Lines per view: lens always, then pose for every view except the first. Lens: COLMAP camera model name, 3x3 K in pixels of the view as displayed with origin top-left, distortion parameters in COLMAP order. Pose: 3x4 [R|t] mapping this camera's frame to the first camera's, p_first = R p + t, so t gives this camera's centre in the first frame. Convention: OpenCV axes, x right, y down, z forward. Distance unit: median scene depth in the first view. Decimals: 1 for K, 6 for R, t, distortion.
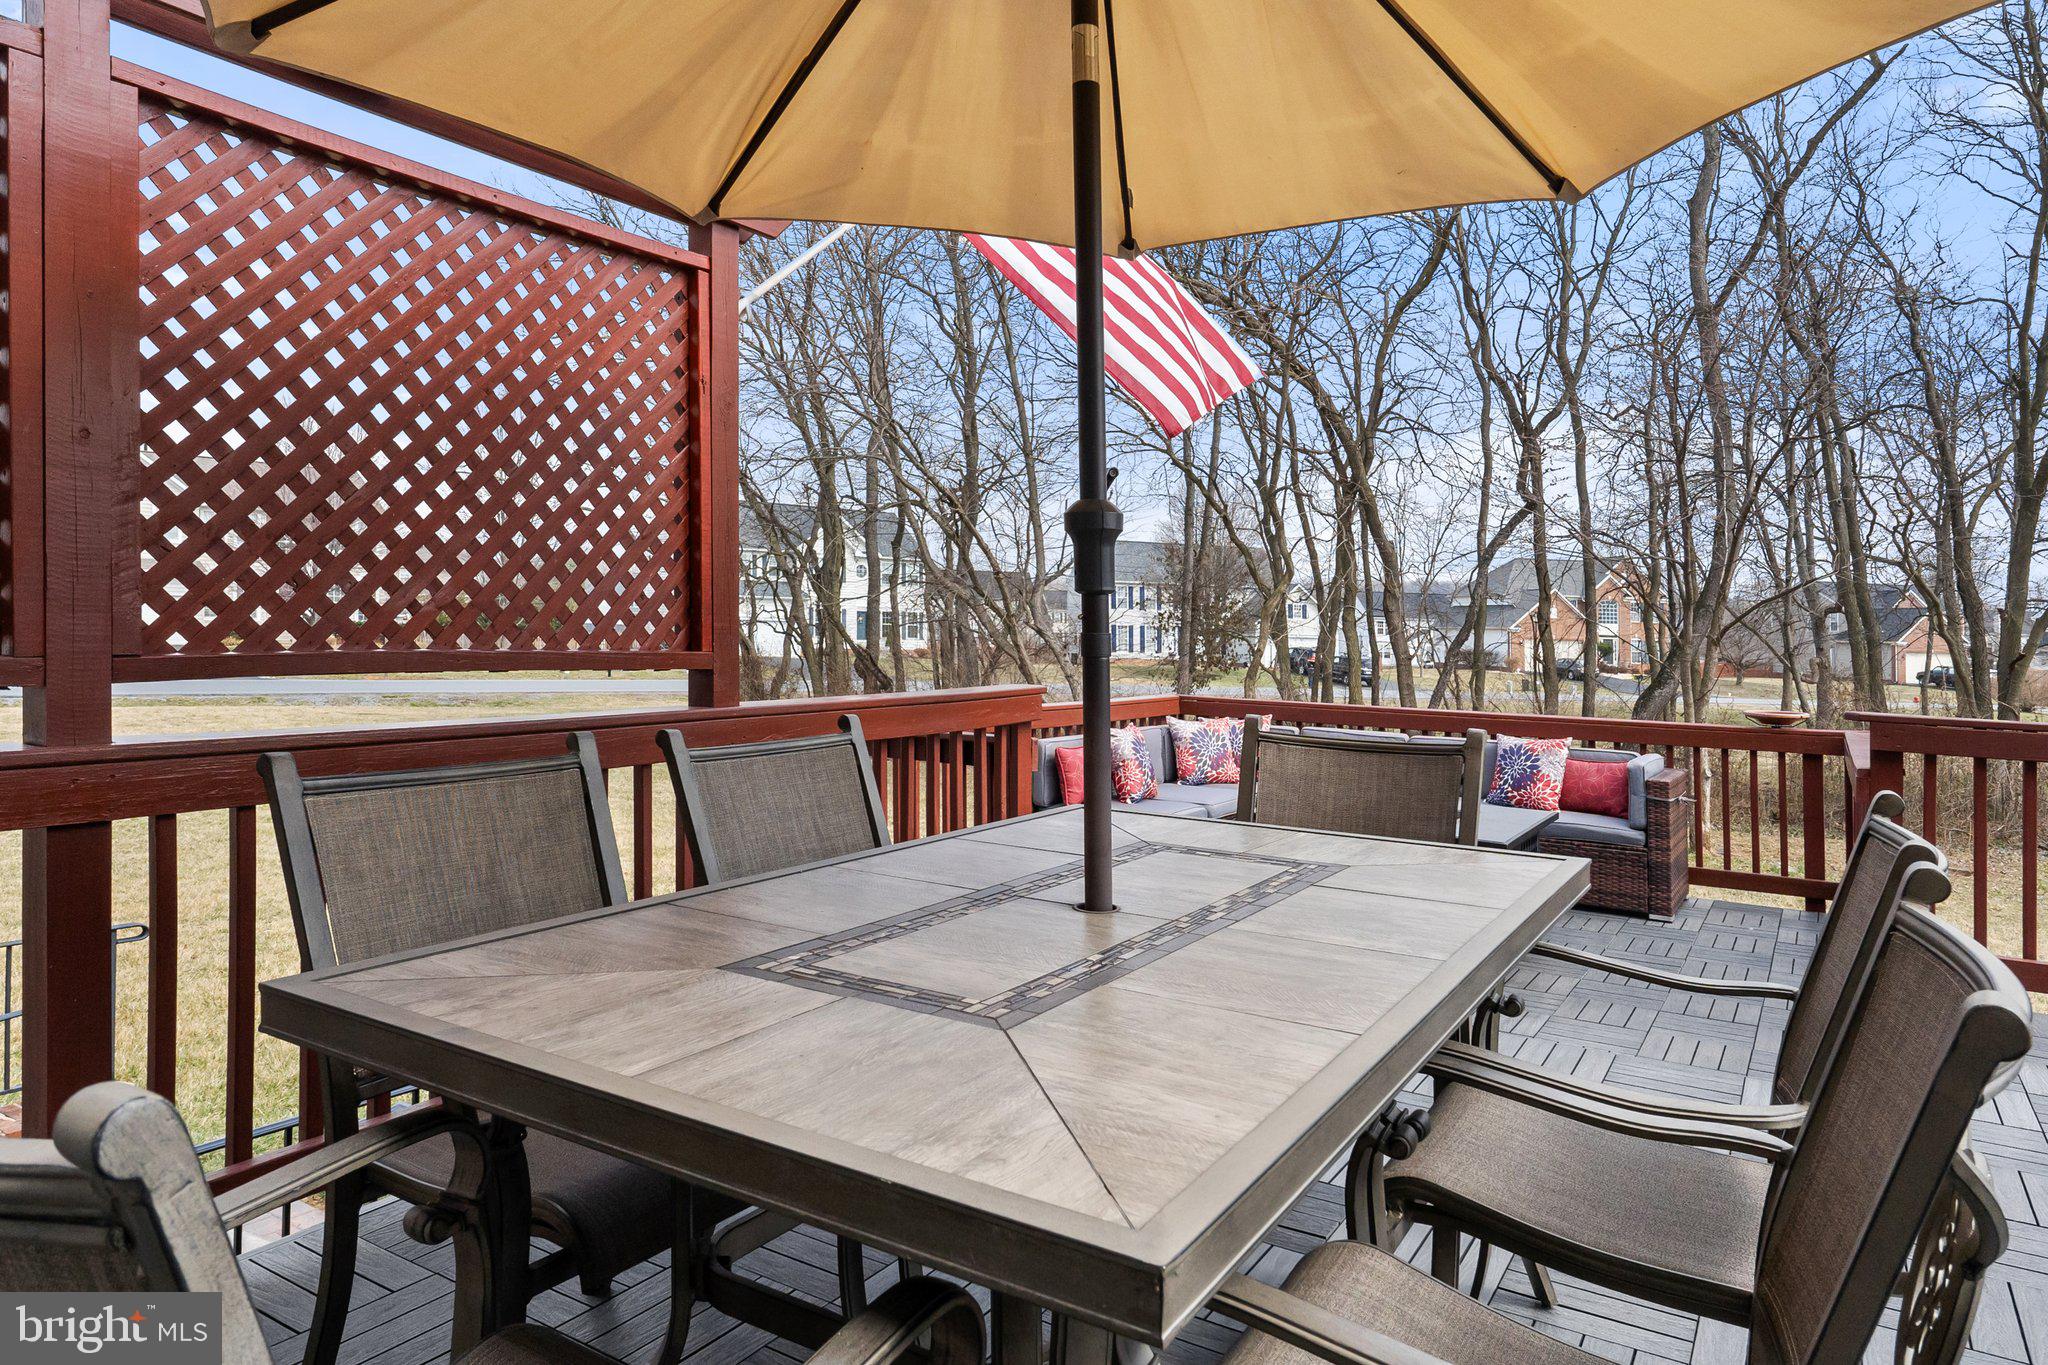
lens RADIAL K [[1235.5, 0, 1028.2], [0, 1235.5, 538.3], [0, 0, 1]] dist [-0.006115, 0.000451]
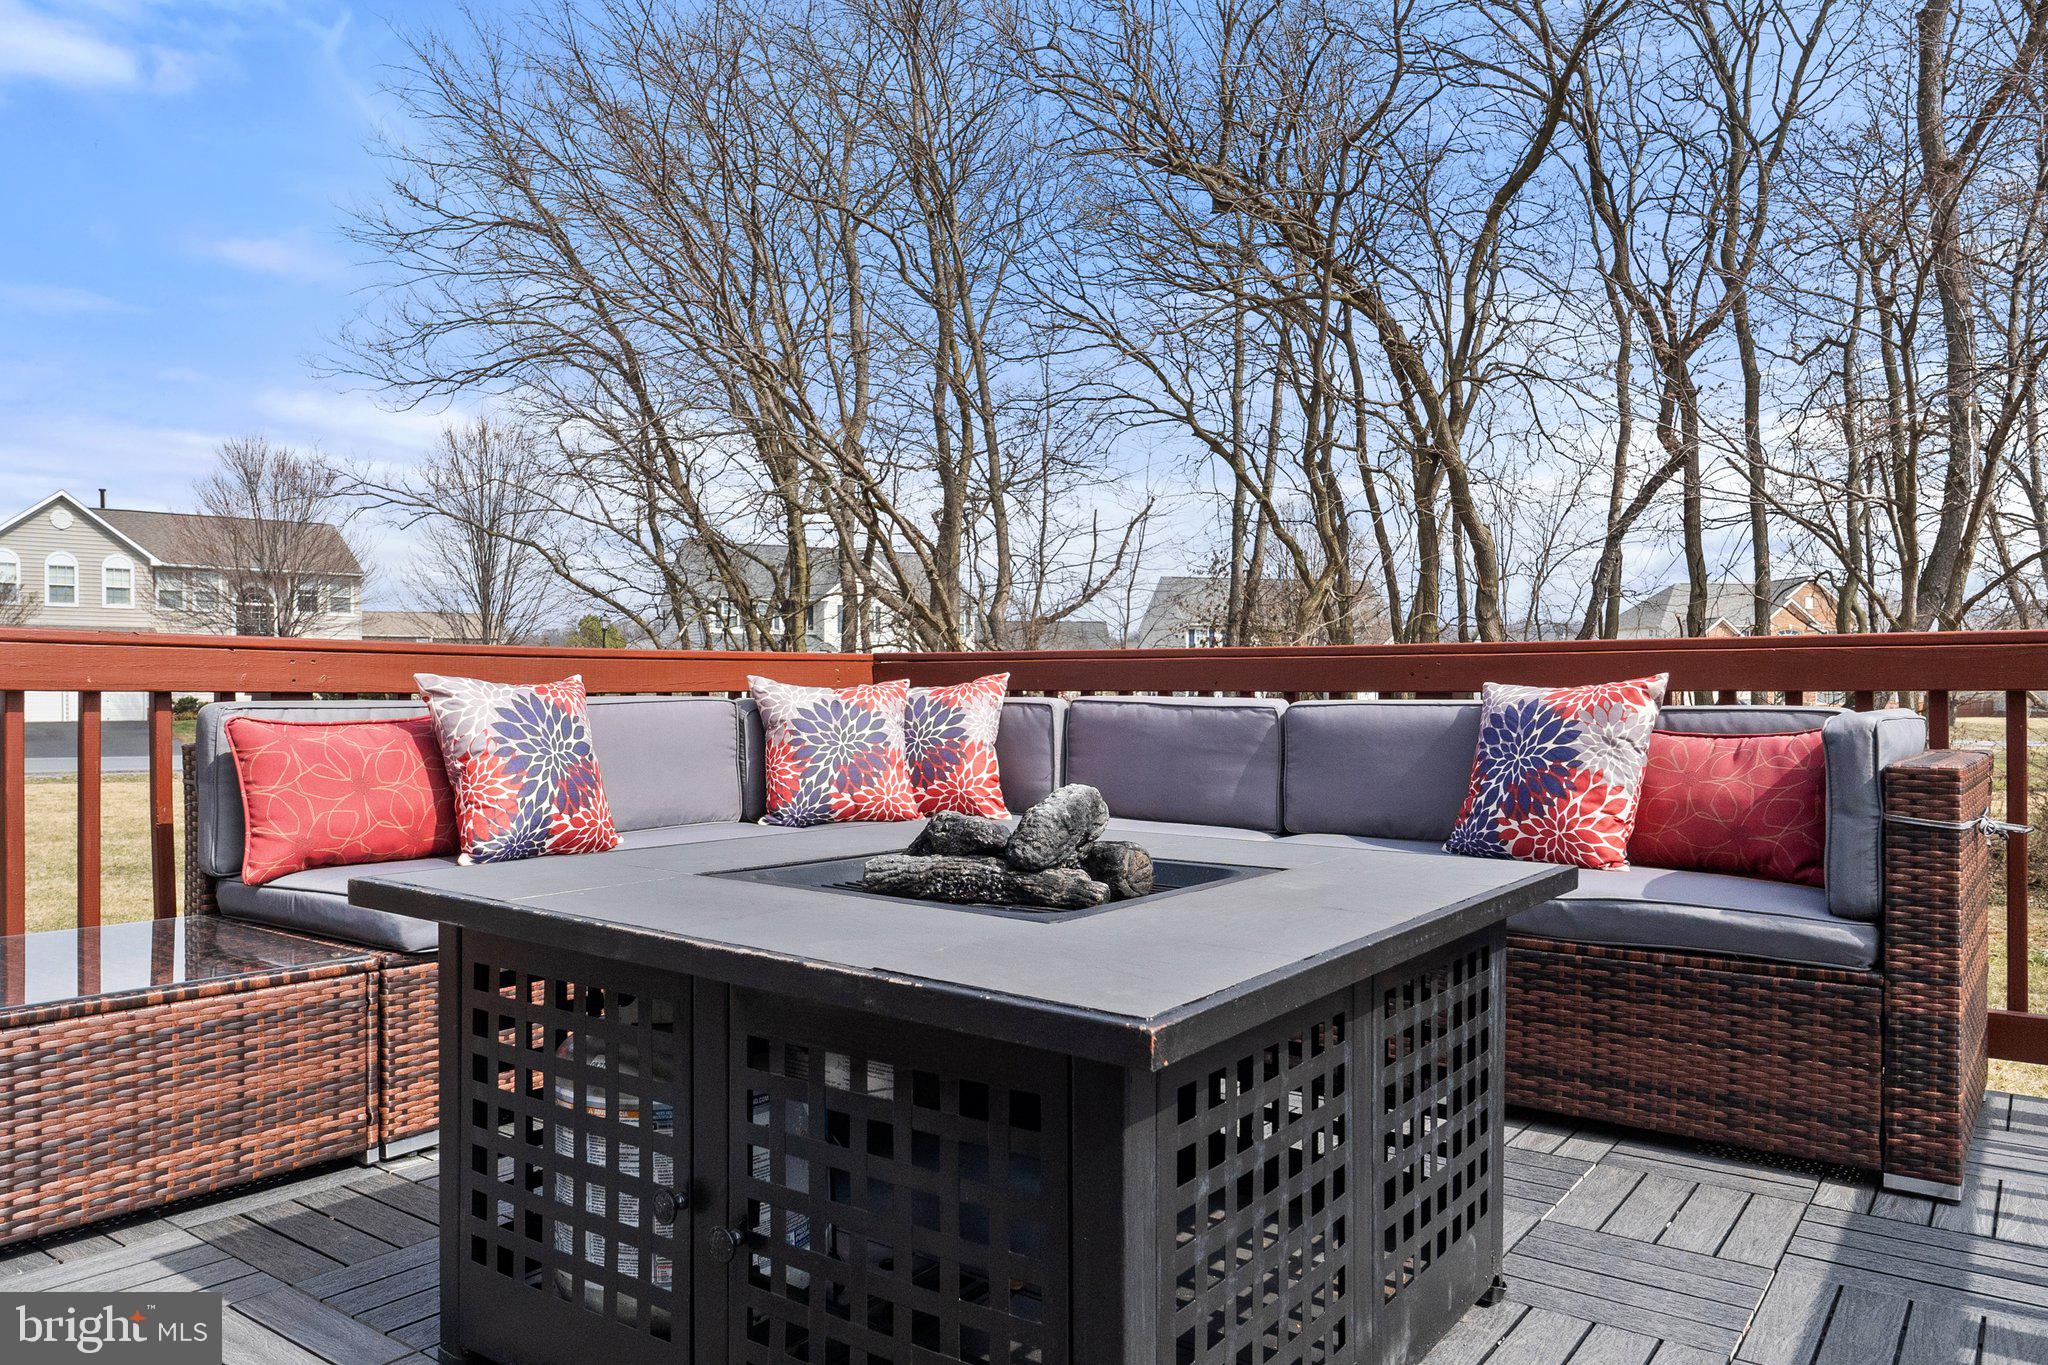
lens RADIAL K [[1416.5, 0, 1006.1], [0, 1416.5, 709.8], [0, 0, 1]] dist [-0.003360, -0.000137]
pose [[0.997479, -0.023147, -0.067076, 0.064463], [0.029097, 0.995595, 0.089134, 0.030711], [0.064717, -0.090861, 0.993758, 0.134157]]
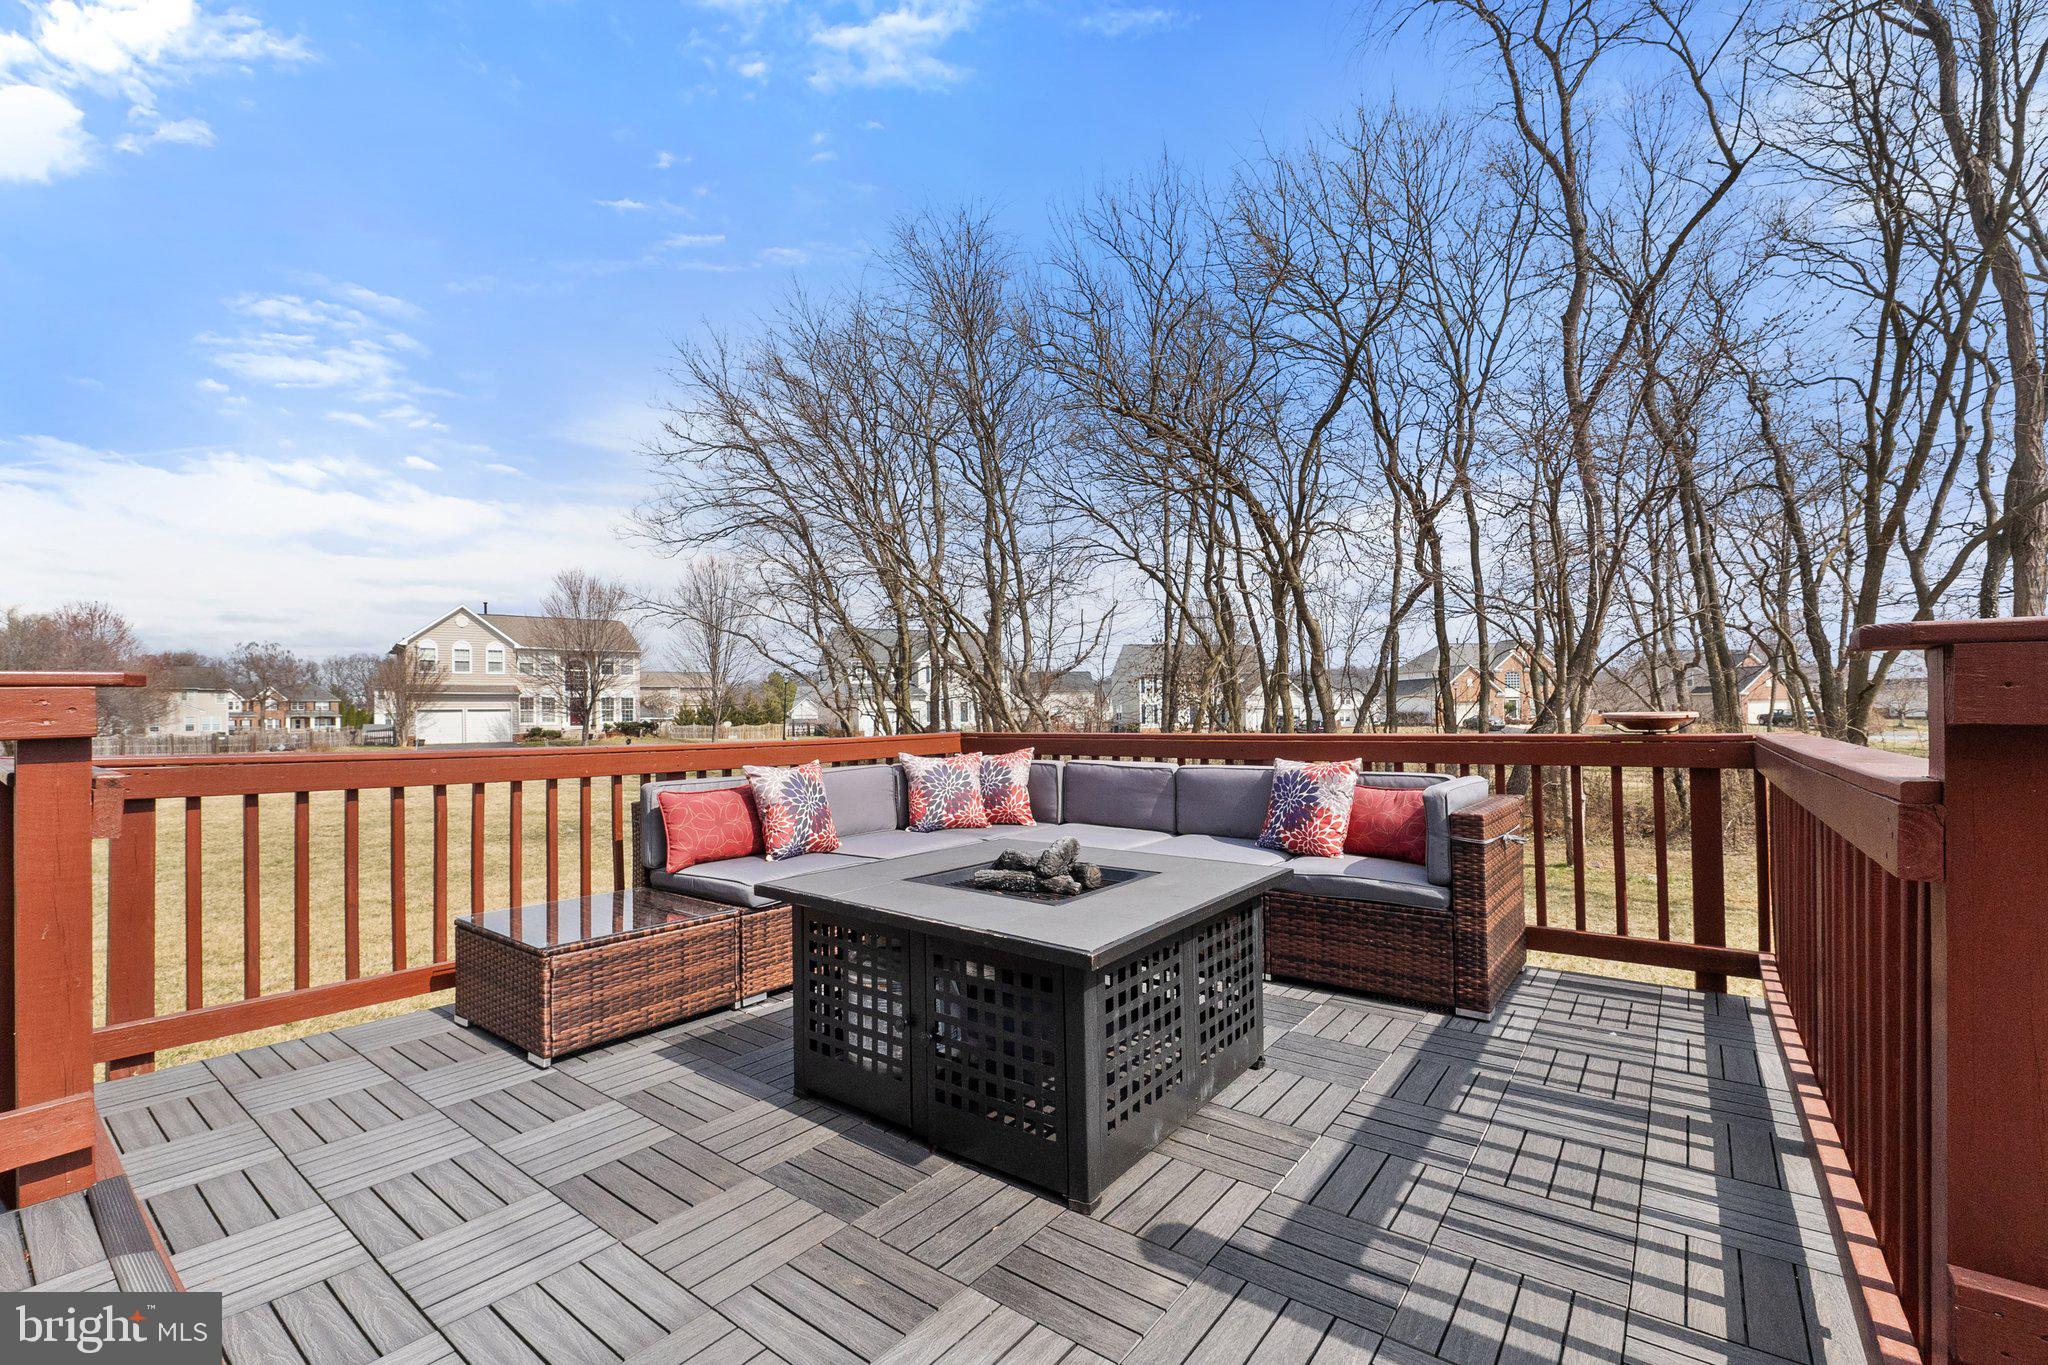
lens RADIAL K [[869.0, 0, 1009.9], [0, 869.0, 692.4], [0, 0, 1]] dist [-0.011338, 0.002143]
pose [[0.995255, -0.040886, -0.088293, 0.065909], [0.045285, 0.997801, 0.048400, 0.020620], [0.086120, -0.052169, 0.994918, 0.109615]]
